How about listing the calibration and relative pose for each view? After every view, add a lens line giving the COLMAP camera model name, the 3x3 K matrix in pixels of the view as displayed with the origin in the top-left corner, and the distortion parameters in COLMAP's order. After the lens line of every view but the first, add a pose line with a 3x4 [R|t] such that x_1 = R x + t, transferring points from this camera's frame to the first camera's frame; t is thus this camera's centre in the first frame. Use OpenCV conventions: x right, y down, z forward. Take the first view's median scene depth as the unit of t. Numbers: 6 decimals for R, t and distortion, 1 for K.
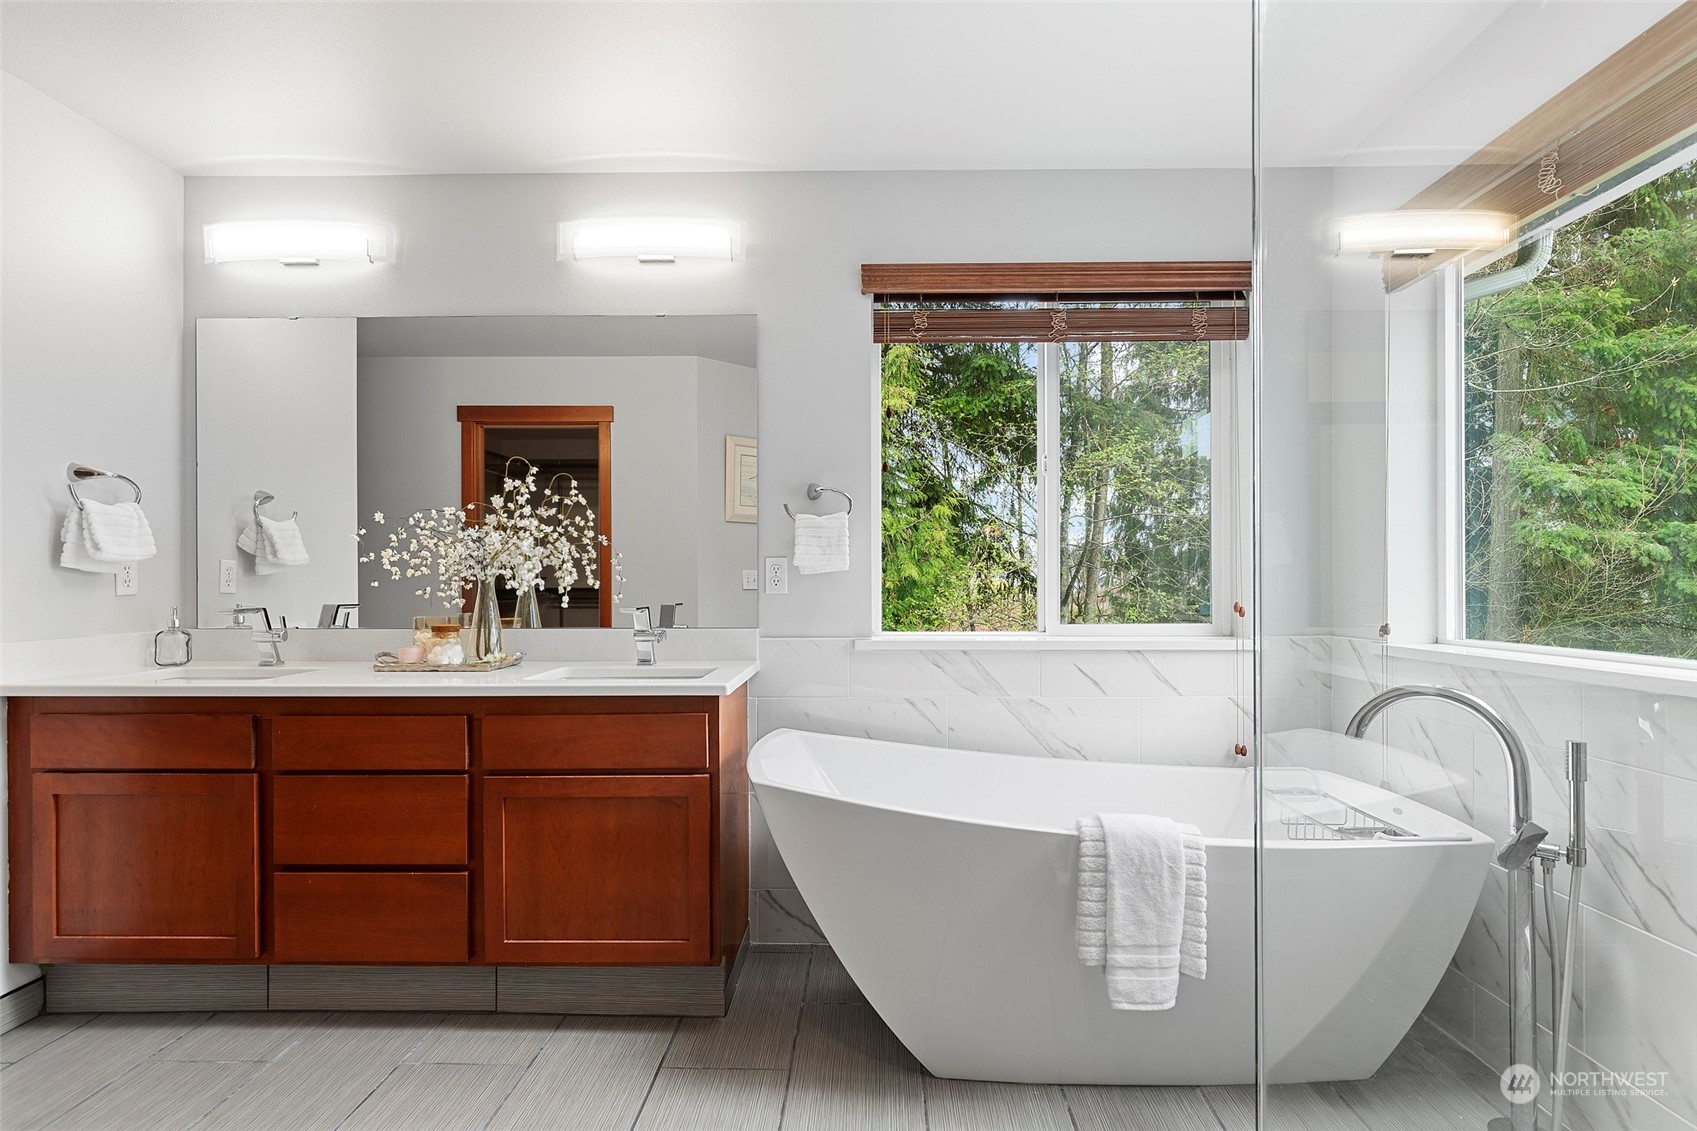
lens RADIAL K [[806.6, 0, 856.2], [0, 806.6, 582.5], [0, 0, 1]] dist [0.001026, 0.001759]
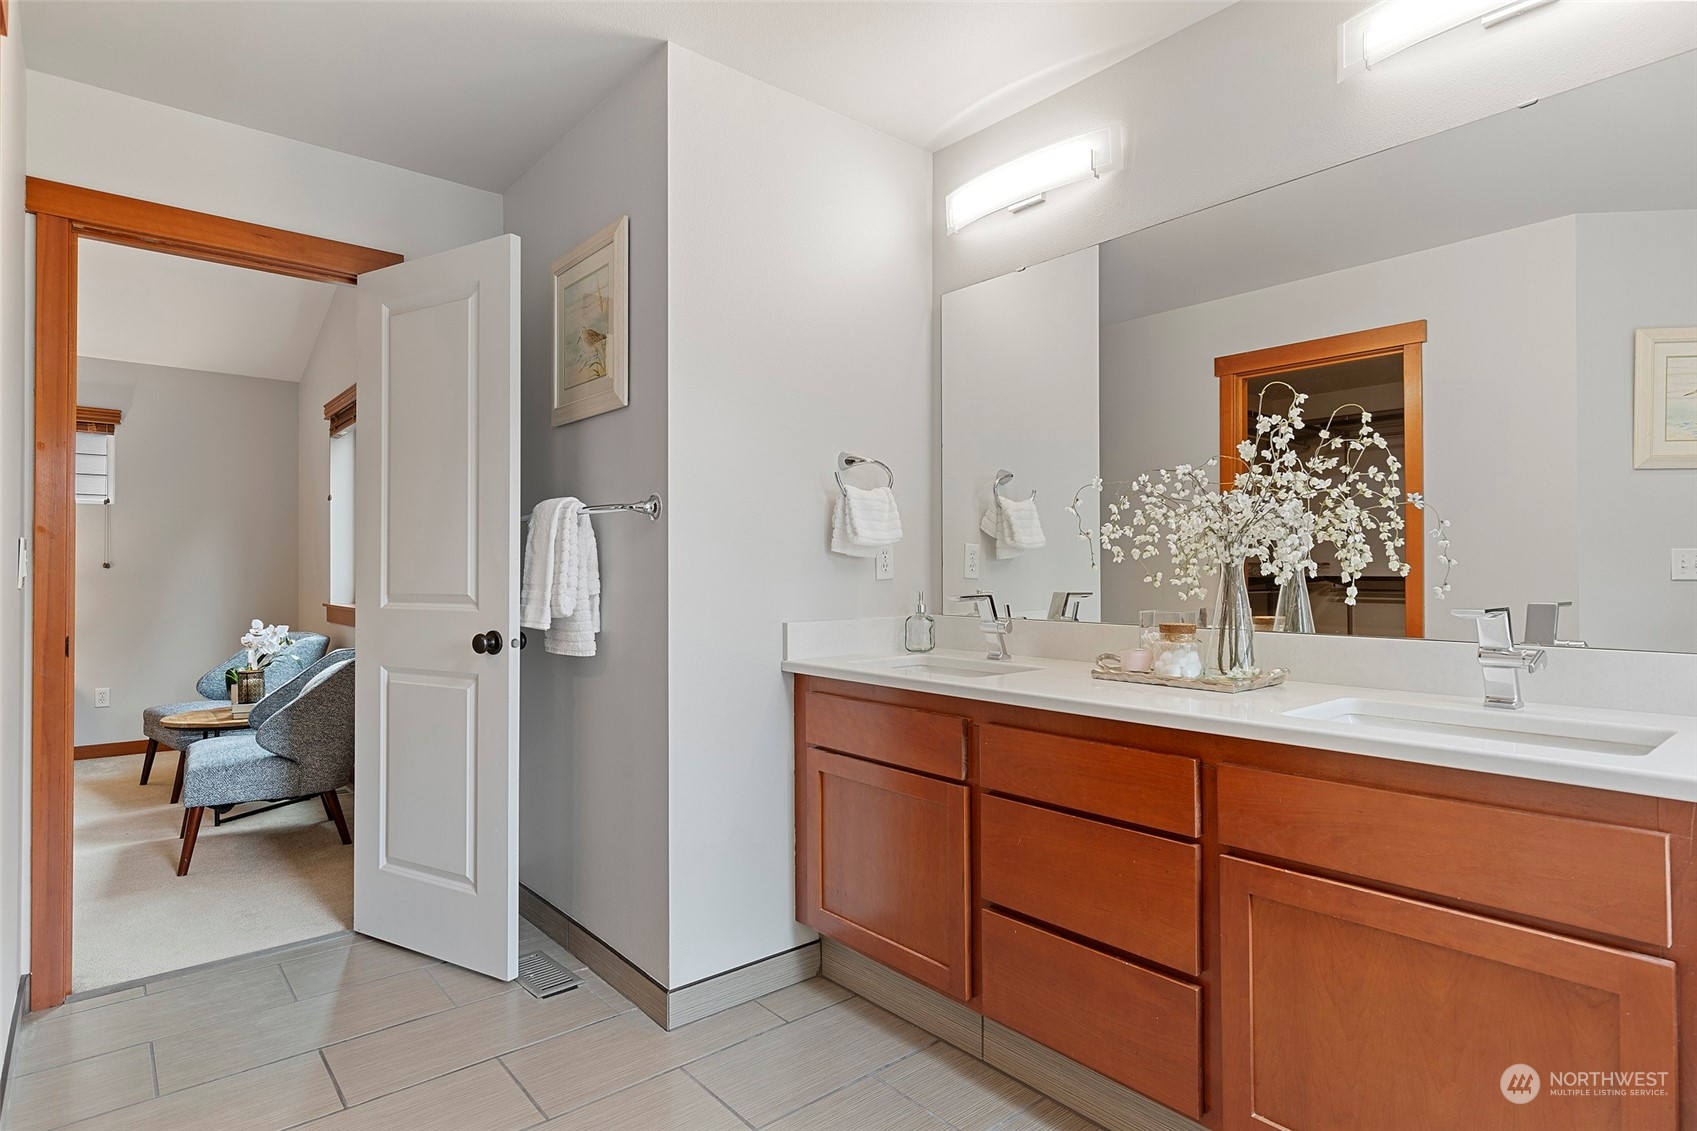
lens RADIAL K [[884.9, 0, 855.0], [0, 884.9, 564.2], [0, 0, 1]] dist [0.001501, -0.001018]
pose [[0.652584, -0.004342, -0.757704, -0.086424], [-0.001401, 0.999975, -0.006937, 0.004312], [0.757715, 0.005589, 0.652561, 0.245467]]
